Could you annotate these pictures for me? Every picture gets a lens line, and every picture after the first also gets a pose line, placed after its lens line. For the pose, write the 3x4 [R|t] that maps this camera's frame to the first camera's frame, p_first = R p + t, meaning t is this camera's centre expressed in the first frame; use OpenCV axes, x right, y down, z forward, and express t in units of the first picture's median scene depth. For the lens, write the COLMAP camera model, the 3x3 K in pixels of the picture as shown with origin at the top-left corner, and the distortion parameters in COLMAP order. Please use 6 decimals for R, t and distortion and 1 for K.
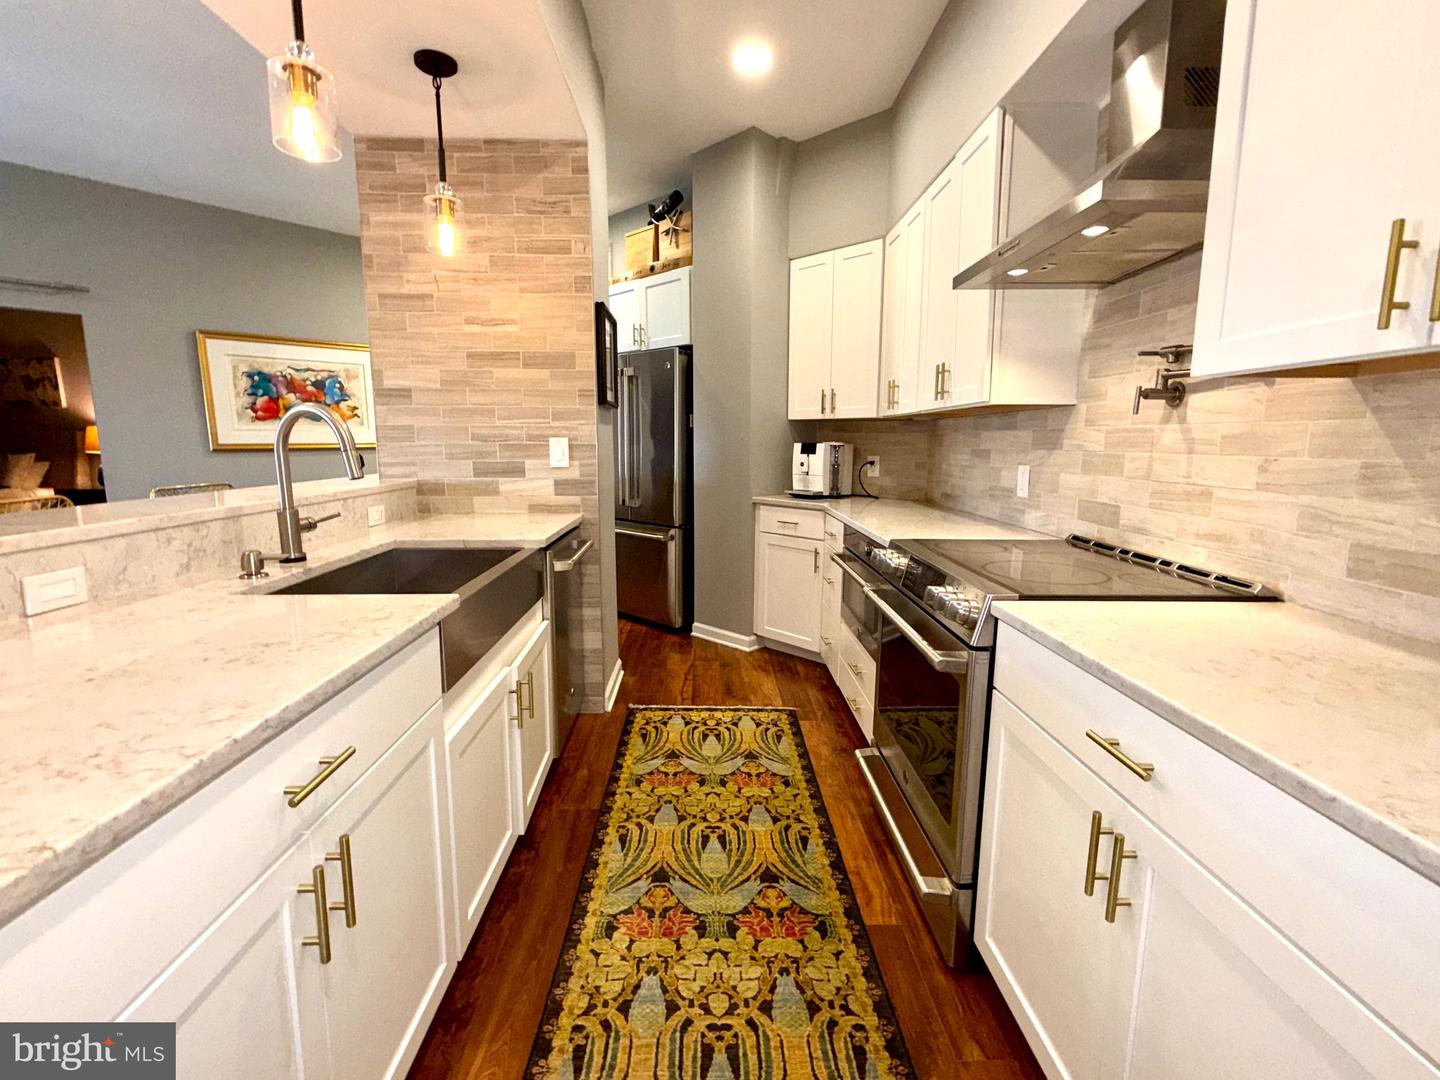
lens RADIAL K [[653.2, 0, 720.0], [0, 653.2, 540.0], [0, 0, 1]] dist [-0.000292, -0.000020]
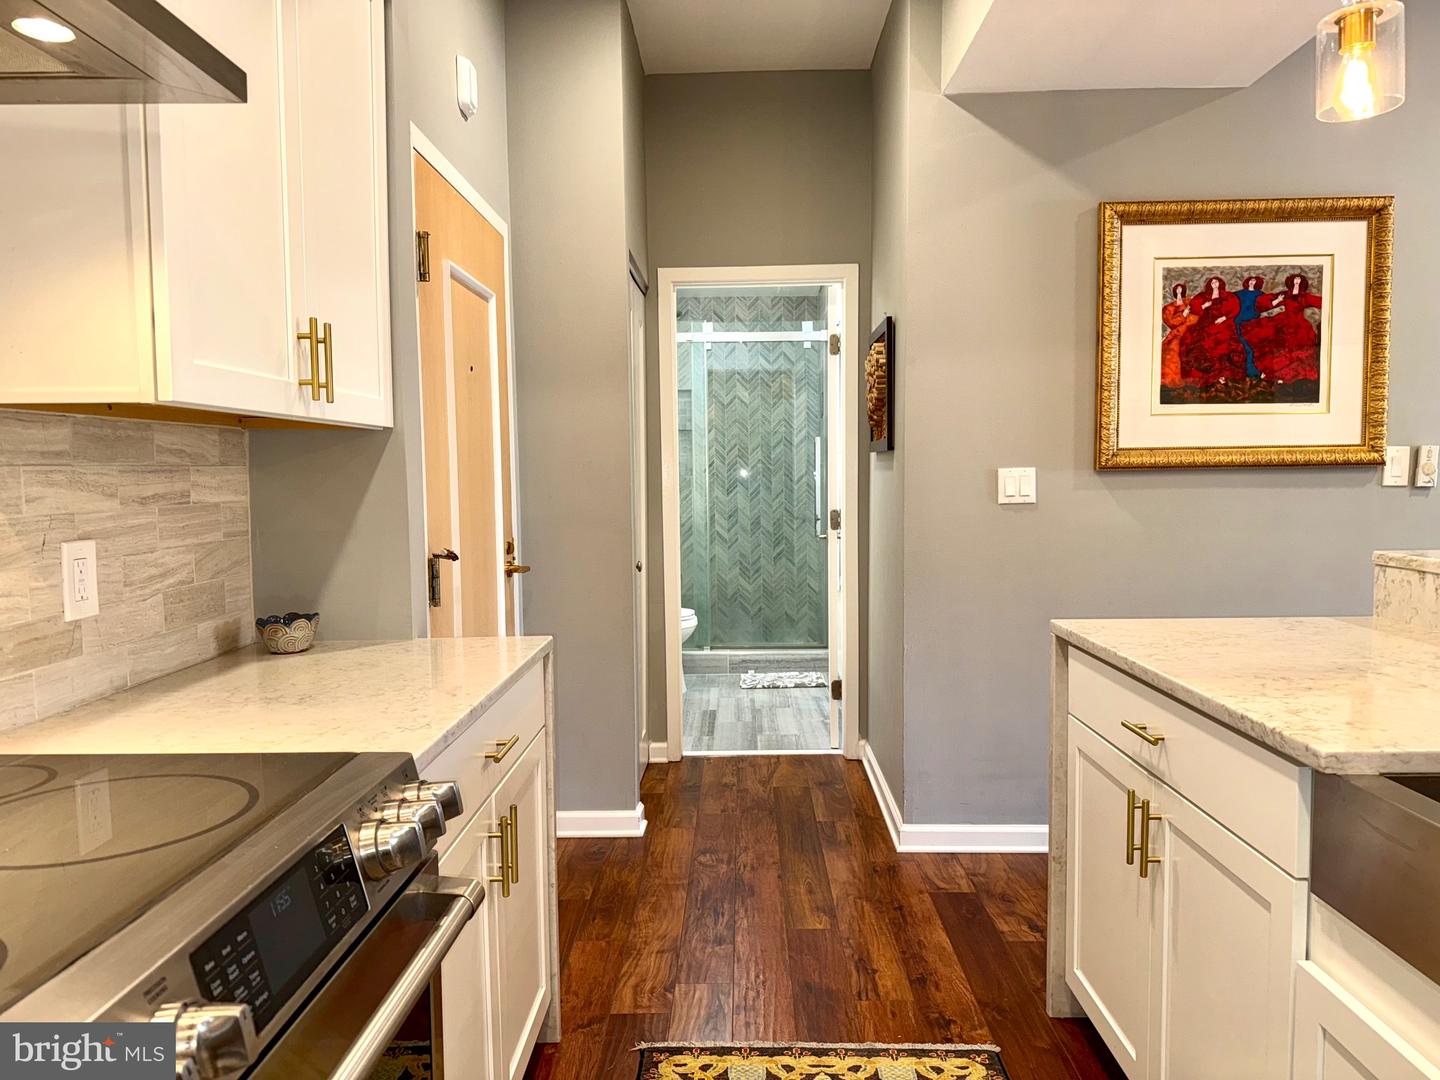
lens RADIAL K [[1011.6, 0, 720.0], [0, 1011.6, 540.0], [0, 0, 1]] dist [0.000568, 0.000104]
pose [[-0.998869, 0.001877, 0.047501, 0.040347], [0.012041, 0.976623, 0.214623, -0.133533], [-0.045988, 0.214953, -0.975541, 0.829675]]
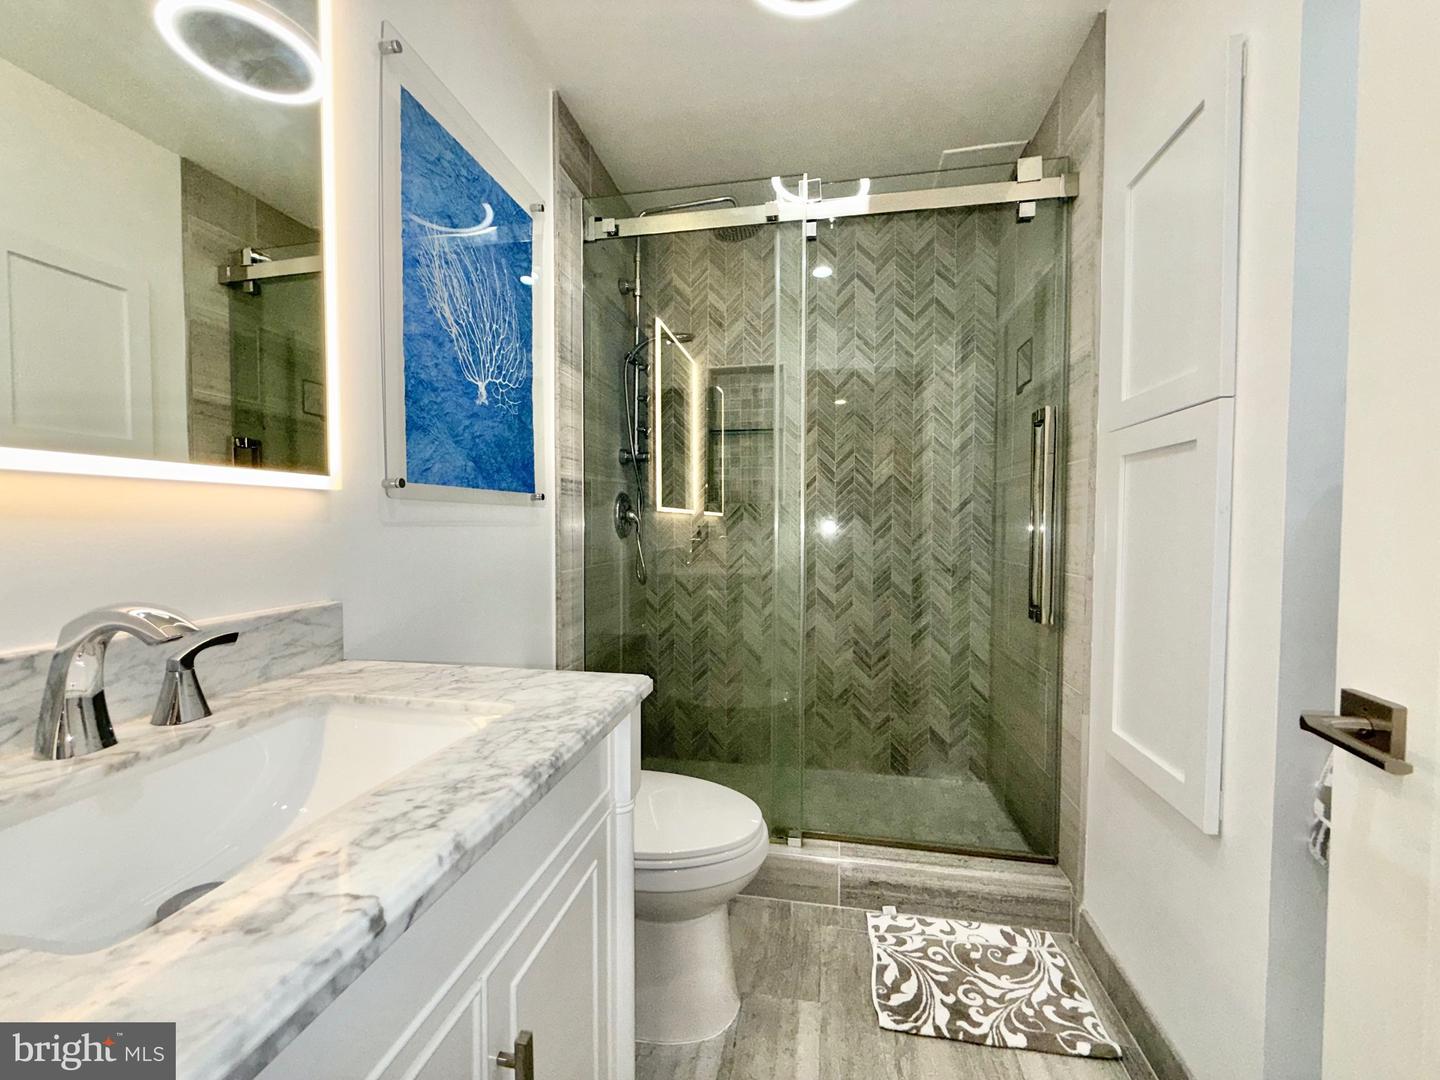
lens RADIAL K [[575.9, 0, 720.0], [0, 575.9, 540.0], [0, 0, 1]] dist [0.001192, 0.000035]
pose [[-0.978303, -0.017676, 0.206422, 0.057238], [0.019945, 0.983690, 0.178761, -0.082564], [-0.206215, 0.179000, -0.961995, 0.541597]]
